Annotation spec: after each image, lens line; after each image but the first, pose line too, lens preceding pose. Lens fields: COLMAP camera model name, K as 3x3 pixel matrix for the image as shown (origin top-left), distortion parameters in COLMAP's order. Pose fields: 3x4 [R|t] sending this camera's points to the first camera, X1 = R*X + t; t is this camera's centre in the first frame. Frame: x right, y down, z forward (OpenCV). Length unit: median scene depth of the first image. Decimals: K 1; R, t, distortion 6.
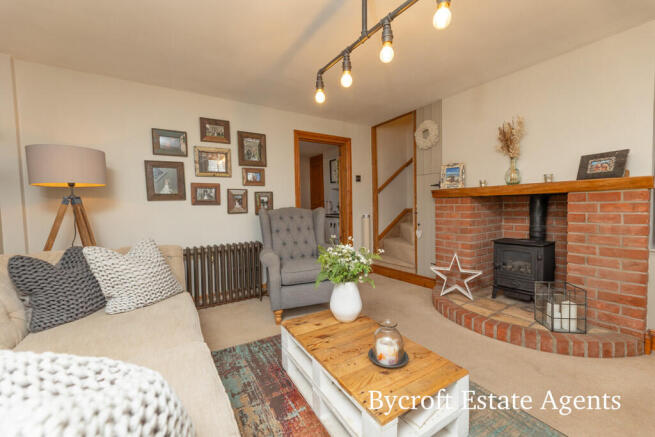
lens RADIAL K [[268.9, 0, 325.4], [0, 268.9, 218.4], [0, 0, 1]] dist [0.001329, -0.000891]
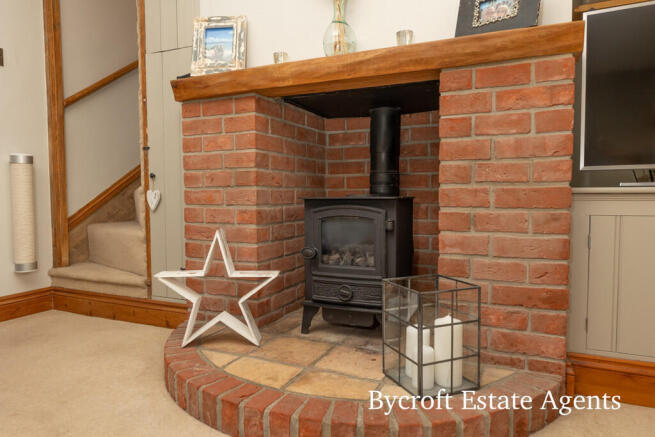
lens RADIAL K [[428.1, 0, 328.0], [0, 428.1, 216.4], [0, 0, 1]] dist [-0.001535, -0.002418]
pose [[0.848241, -0.000418, 0.529610, 0.330810], [0.006228, 0.999938, -0.009186, 0.131063], [-0.529574, 0.011091, 0.848191, 0.447490]]
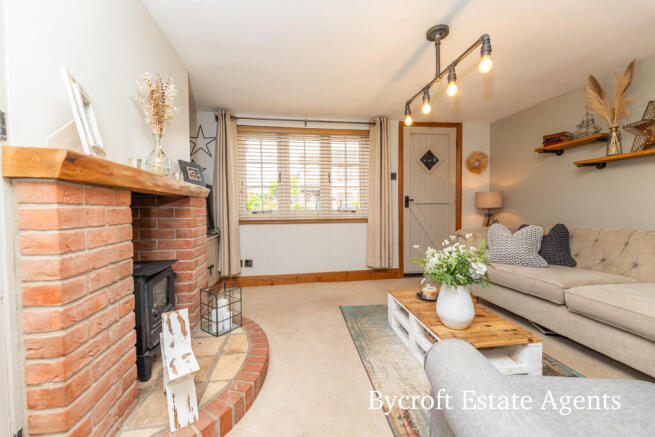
lens RADIAL K [[268.9, 0, 327.9], [0, 268.9, 216.5], [0, 0, 1]] dist [0.001329, -0.000891]
pose [[-0.910914, 0.016669, 0.412259, 0.065466], [0.050943, 0.996082, 0.072287, -0.061852], [-0.409439, 0.086849, -0.908195, 1.480647]]
